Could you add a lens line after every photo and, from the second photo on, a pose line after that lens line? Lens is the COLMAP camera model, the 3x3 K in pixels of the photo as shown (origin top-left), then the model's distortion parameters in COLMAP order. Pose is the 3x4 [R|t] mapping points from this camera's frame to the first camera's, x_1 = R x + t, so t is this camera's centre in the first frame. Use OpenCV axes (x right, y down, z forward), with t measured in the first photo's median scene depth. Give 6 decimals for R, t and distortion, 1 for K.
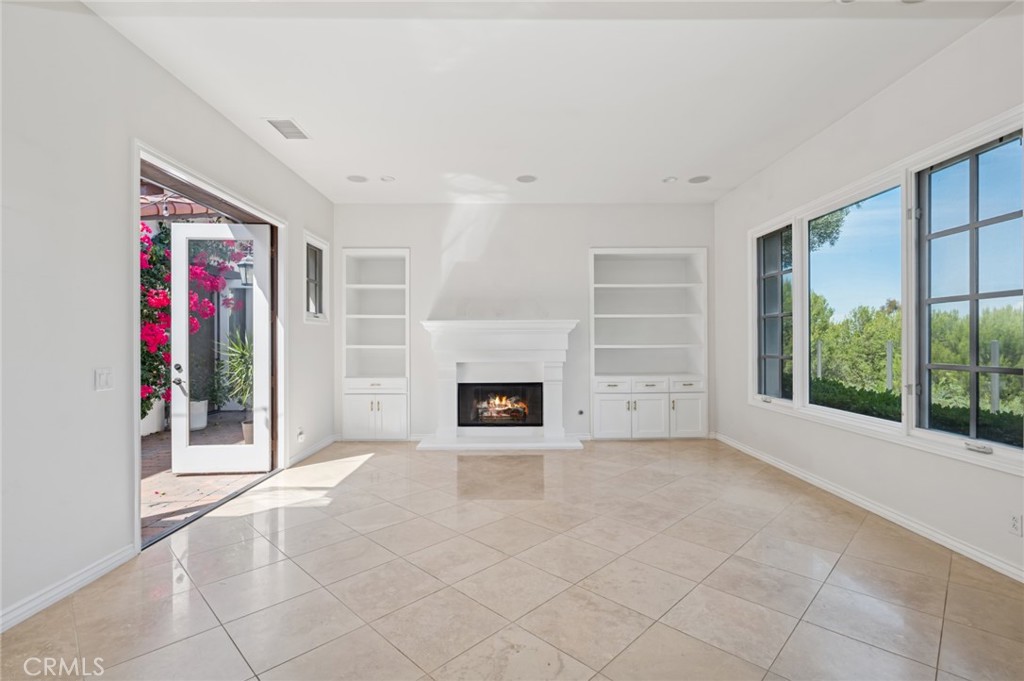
lens RADIAL K [[473.8, 0, 514.9], [0, 473.8, 341.6], [0, 0, 1]] dist [-0.000785, 0.001765]
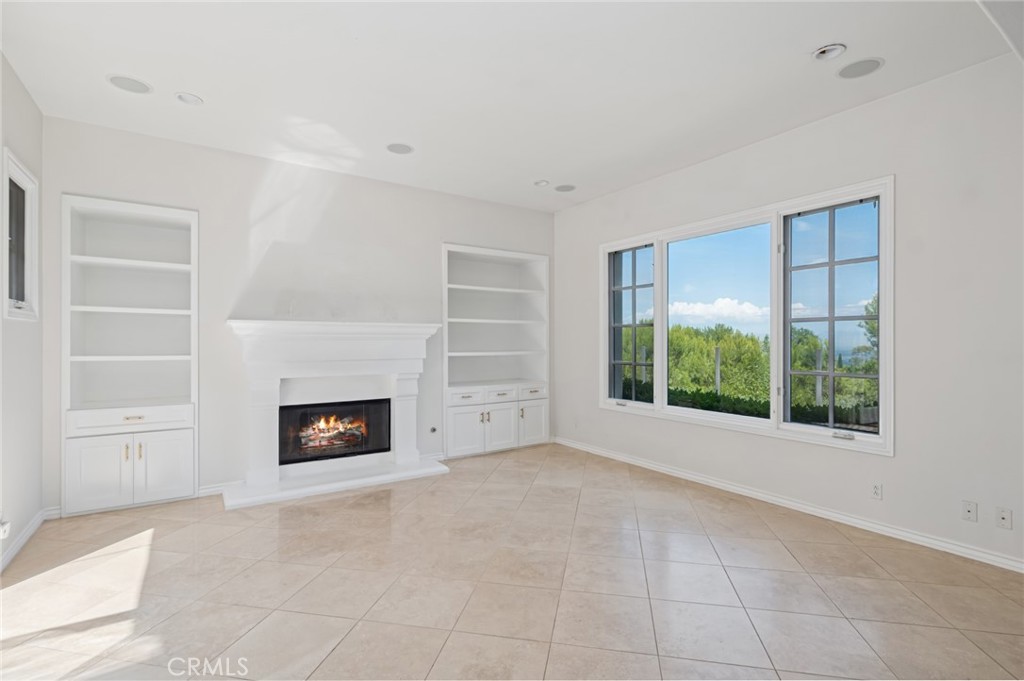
lens RADIAL K [[473.8, 0, 518.6], [0, 473.8, 344.4], [0, 0, 1]] dist [-0.000785, 0.001765]
pose [[0.833854, 0.001458, 0.551983, -0.218082], [-0.003851, 0.999988, 0.003177, -0.012173], [-0.551972, -0.004775, 0.833849, 0.186901]]
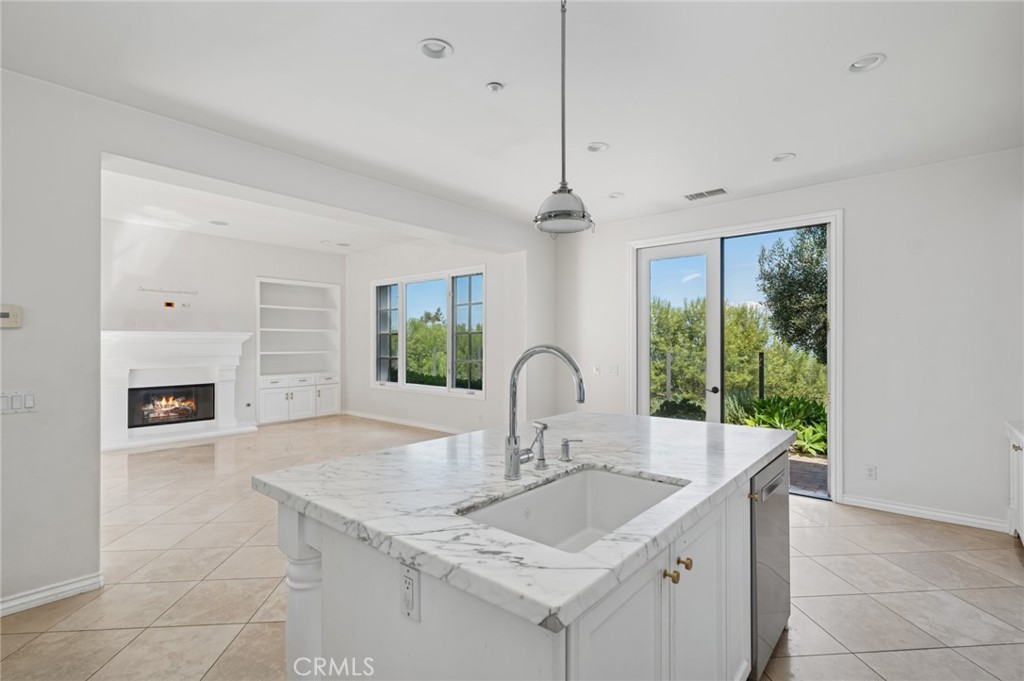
lens RADIAL K [[473.8, 0, 512.5], [0, 473.8, 341.8], [0, 0, 1]] dist [-0.000785, 0.001765]
pose [[0.659012, 0.006322, 0.752106, -0.361594], [-0.003021, 0.999979, -0.005759, -0.015624], [-0.752127, 0.001523, 0.659017, -0.387266]]
